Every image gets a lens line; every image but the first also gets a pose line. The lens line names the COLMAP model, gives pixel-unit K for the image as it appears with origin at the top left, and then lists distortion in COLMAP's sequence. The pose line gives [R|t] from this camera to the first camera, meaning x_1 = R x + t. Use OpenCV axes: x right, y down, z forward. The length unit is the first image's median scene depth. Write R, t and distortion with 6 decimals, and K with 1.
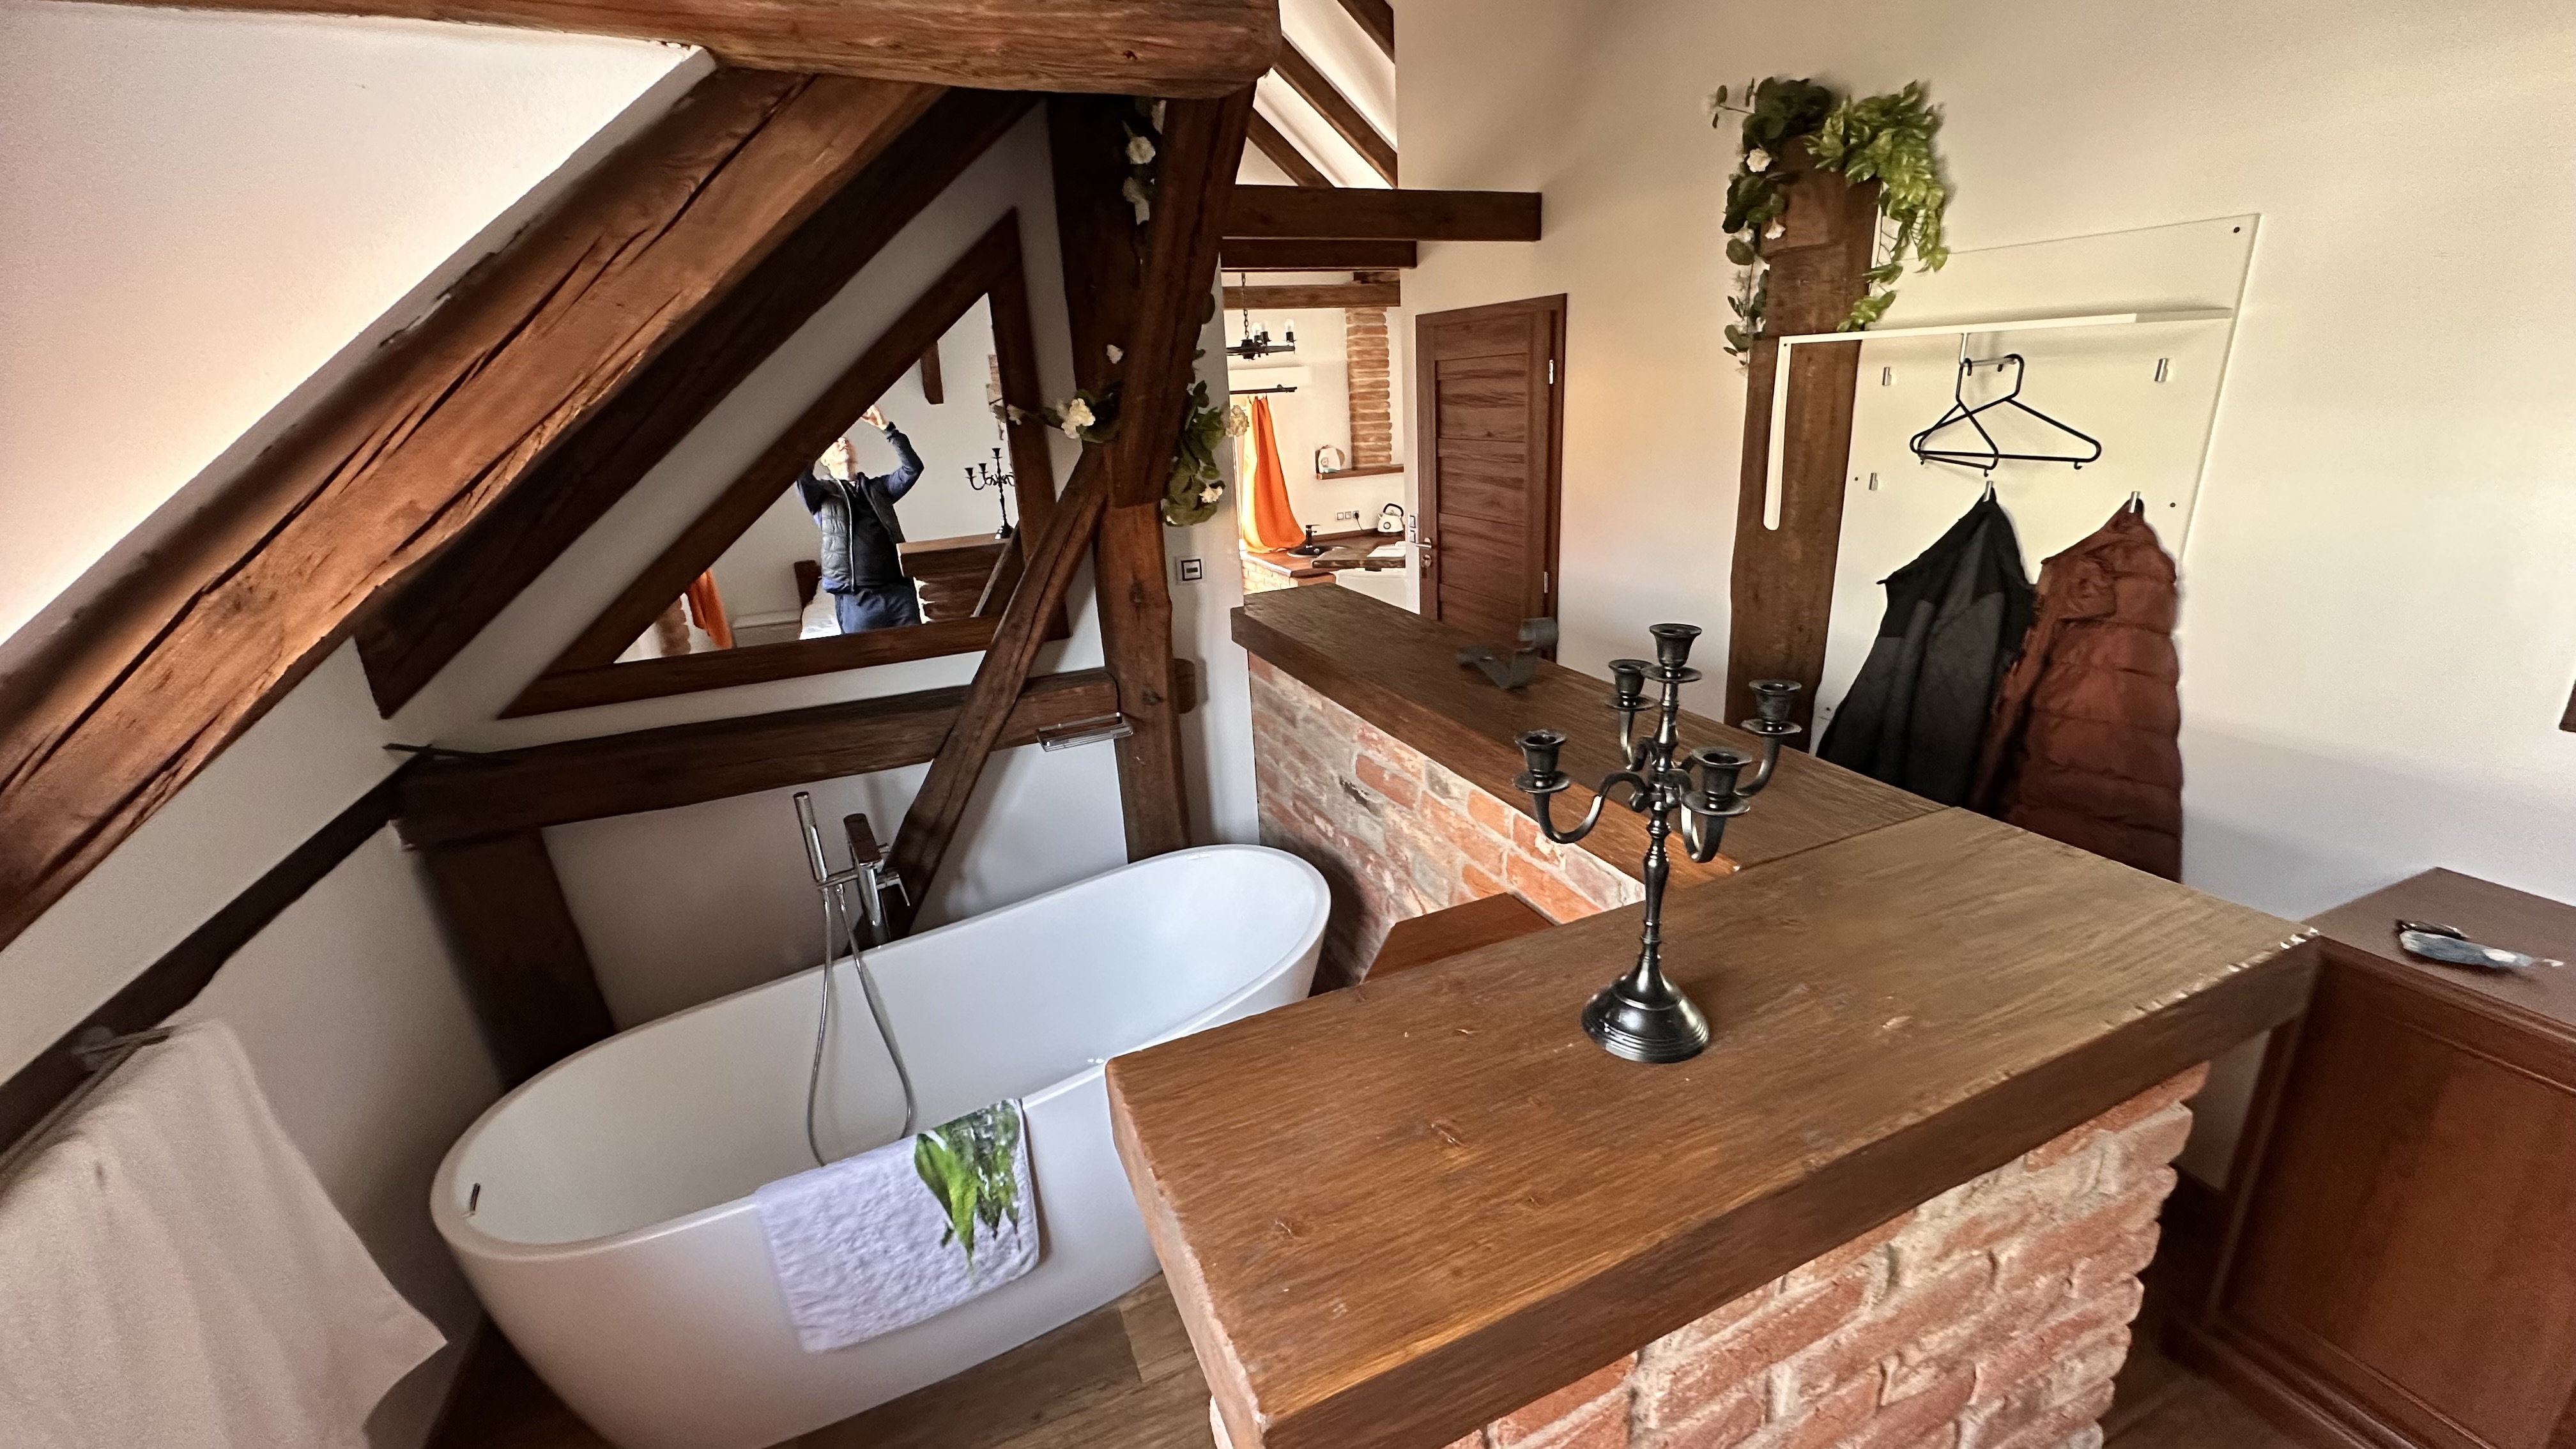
lens RADIAL K [[1022.4, 0, 1295.7], [0, 1022.4, 725.9], [0, 0, 1]] dist [-0.000708, -0.000104]
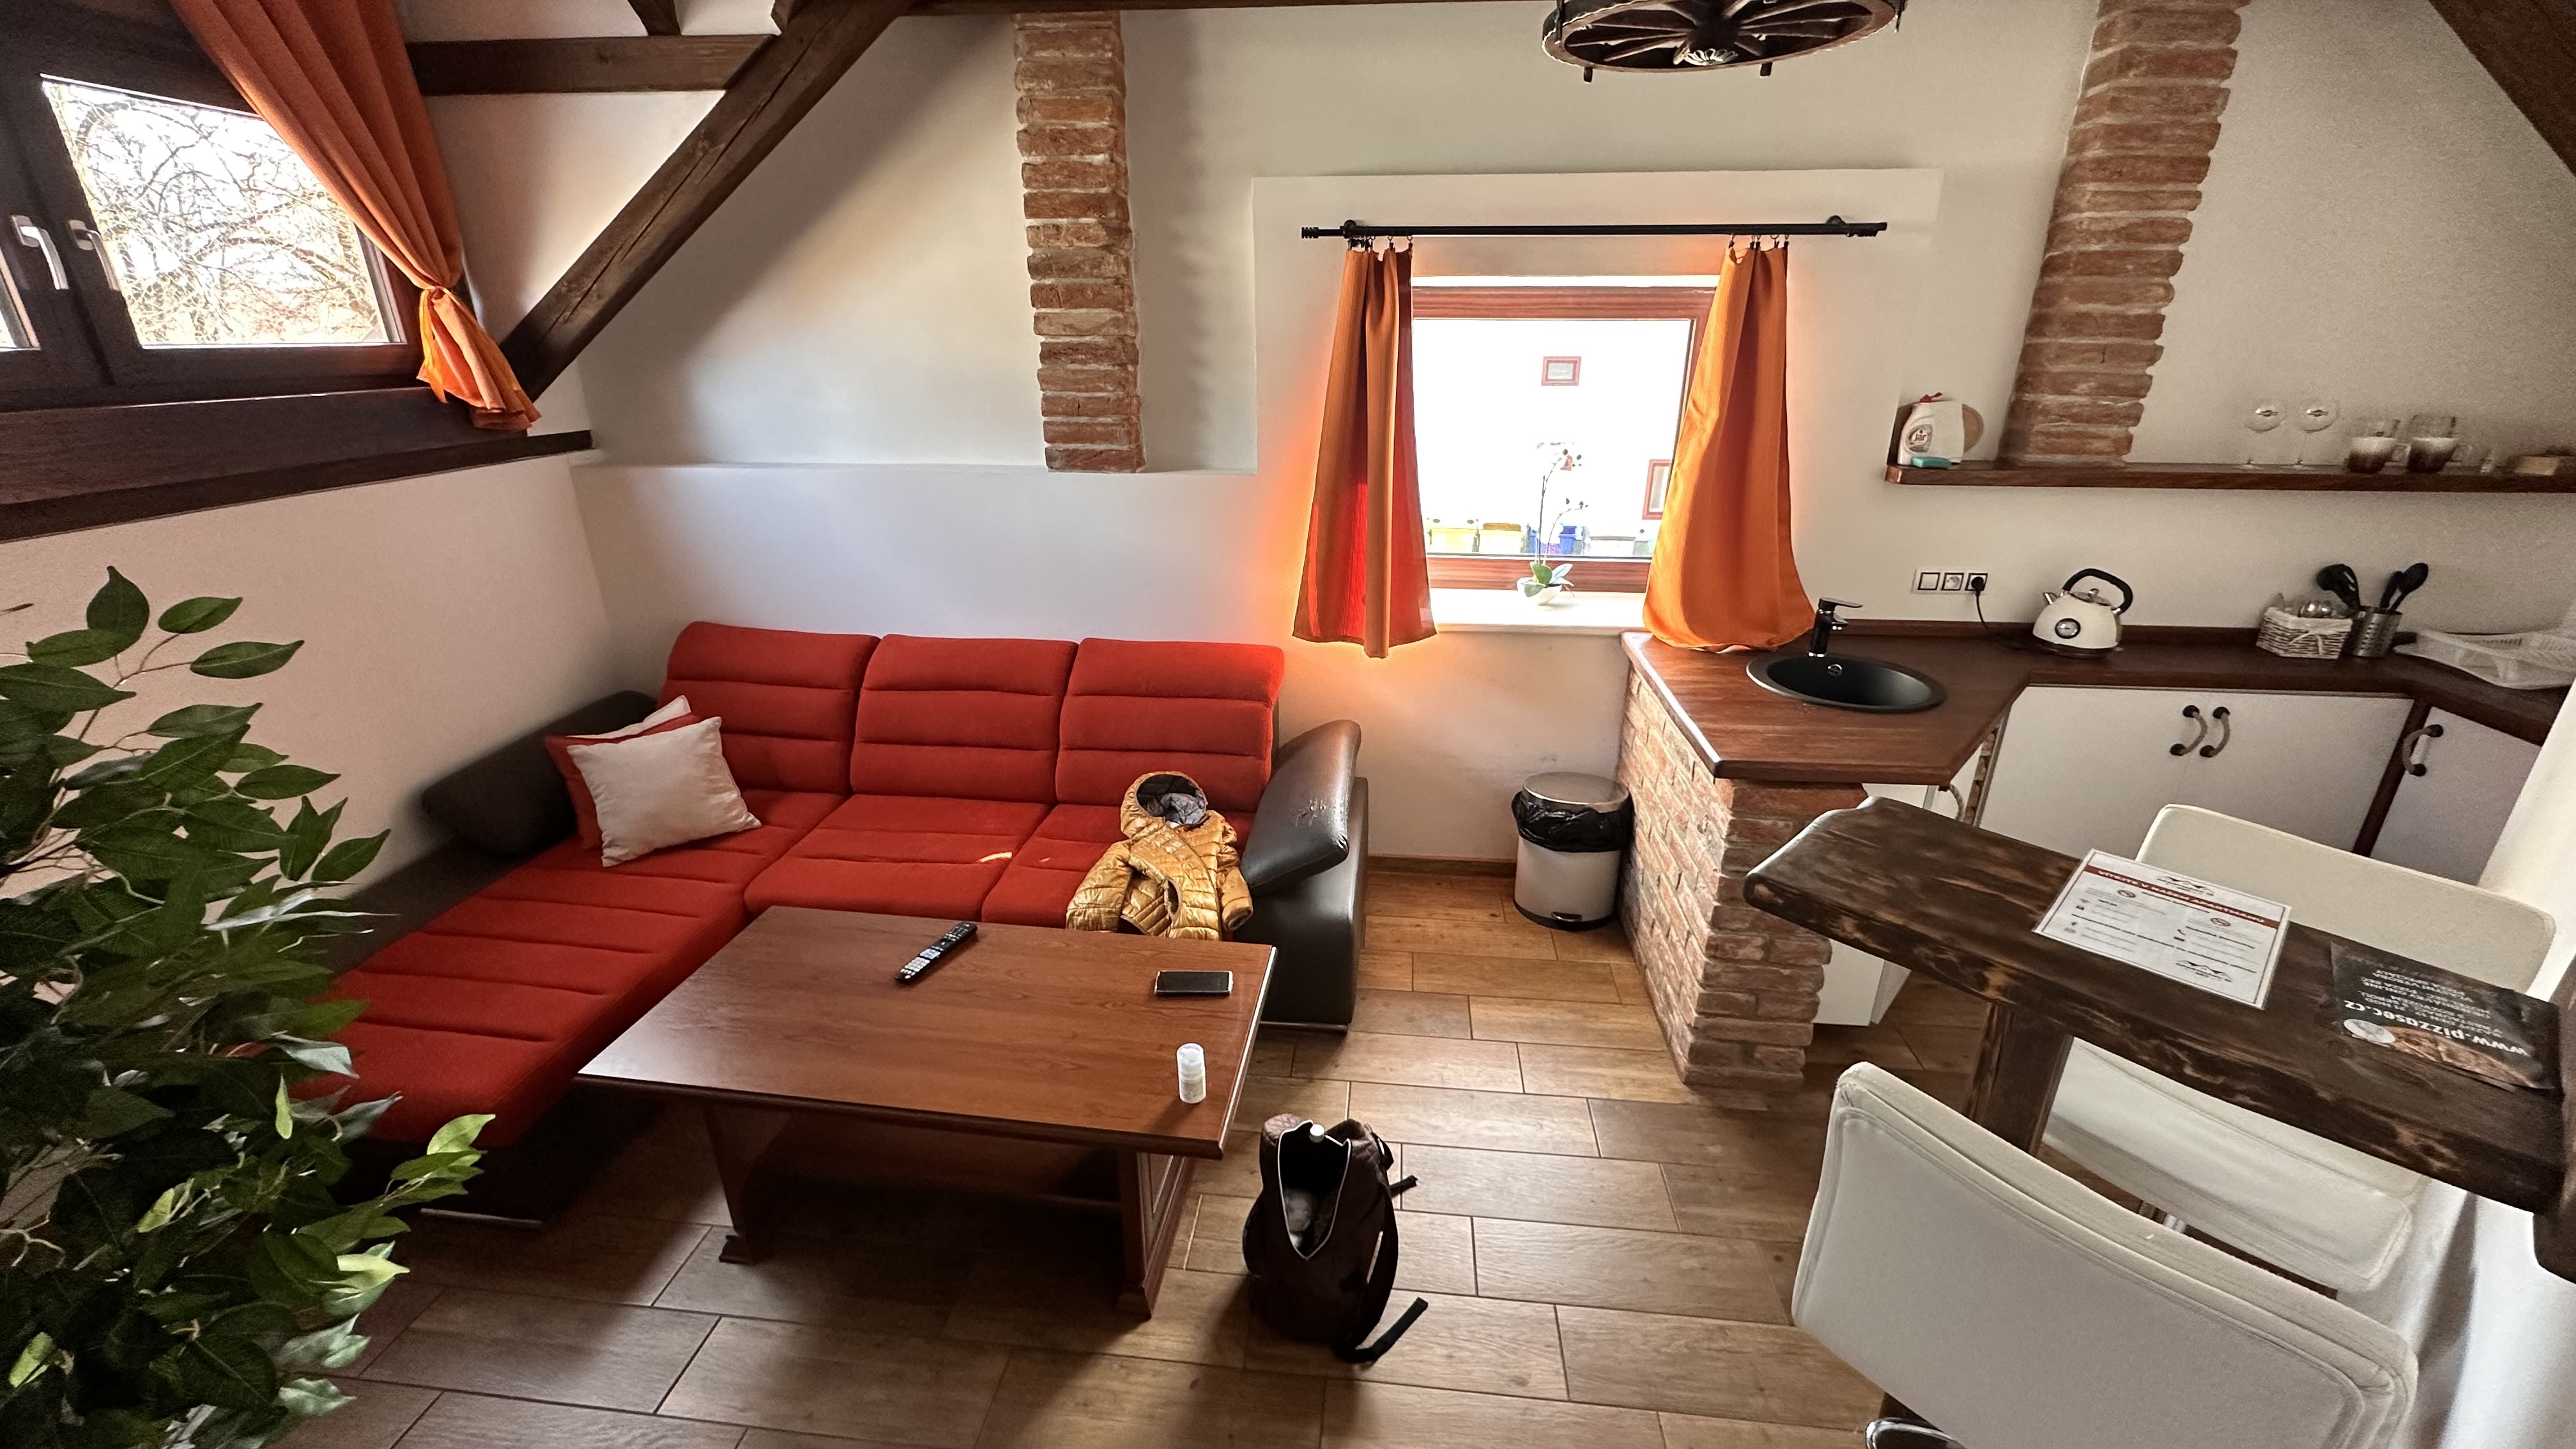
lens RADIAL K [[1022.4, 0, 1288.1], [0, 1022.4, 721.6], [0, 0, 1]] dist [-0.000708, -0.000104]
pose [[0.868150, 0.226873, -0.441412, 0.016286], [-0.205097, 0.973905, 0.097184, -0.142379], [0.451942, 0.006162, 0.892026, 0.550329]]
